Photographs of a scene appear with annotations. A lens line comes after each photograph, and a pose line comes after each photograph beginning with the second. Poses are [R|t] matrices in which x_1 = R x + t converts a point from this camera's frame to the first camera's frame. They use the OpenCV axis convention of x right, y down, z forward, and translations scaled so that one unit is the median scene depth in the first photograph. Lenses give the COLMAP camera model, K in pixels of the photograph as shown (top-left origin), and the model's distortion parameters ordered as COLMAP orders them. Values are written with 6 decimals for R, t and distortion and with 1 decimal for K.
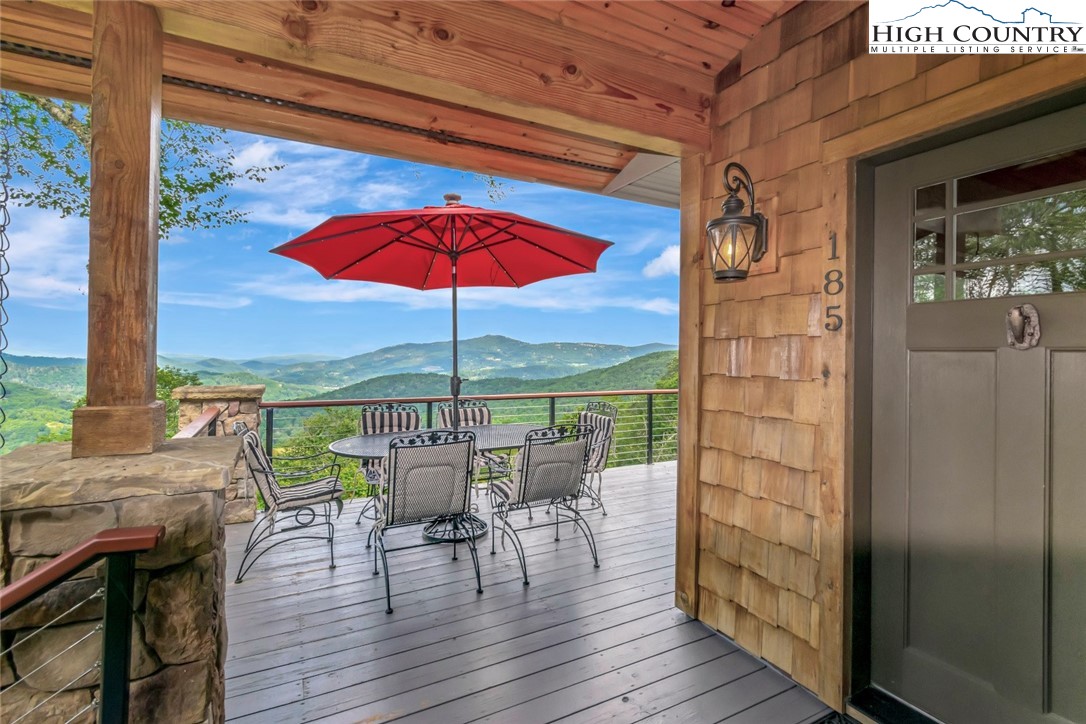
lens RADIAL K [[497.2, 0, 524.7], [0, 497.2, 349.3], [0, 0, 1]] dist [0.002291, -0.001339]
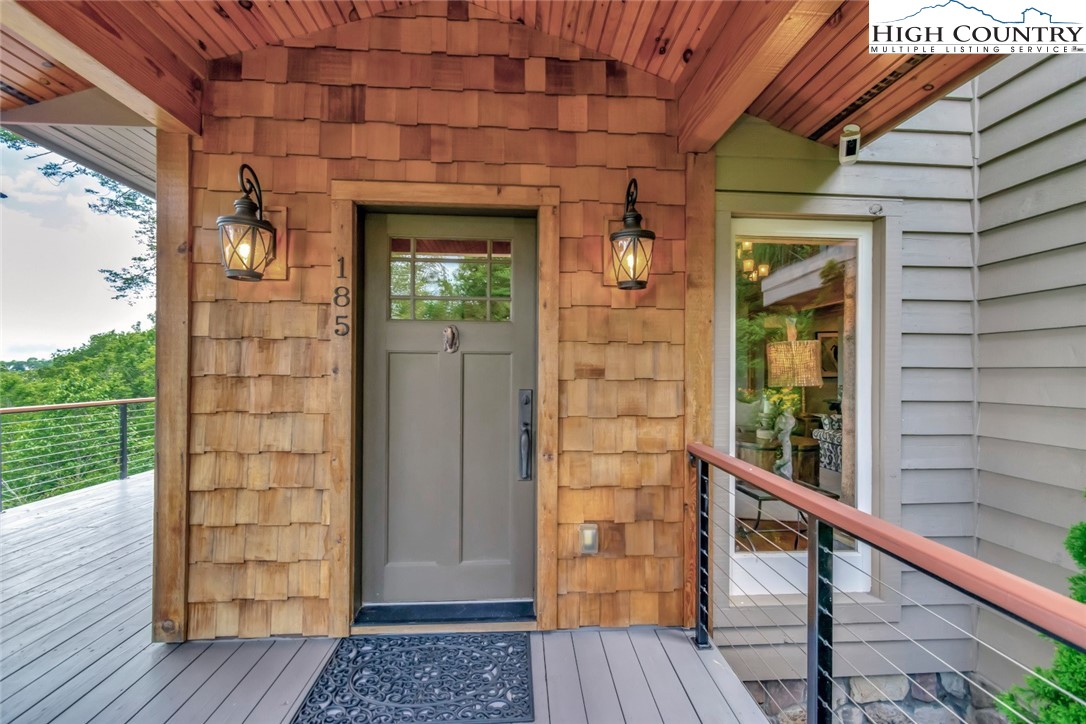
lens RADIAL K [[497.2, 0, 539.2], [0, 497.2, 366.1], [0, 0, 1]] dist [0.002291, -0.001339]
pose [[0.402665, -0.000194, 0.915348, -0.268244], [-0.013375, 0.999892, 0.006095, 0.020846], [-0.915250, -0.014697, 0.402619, 0.040653]]
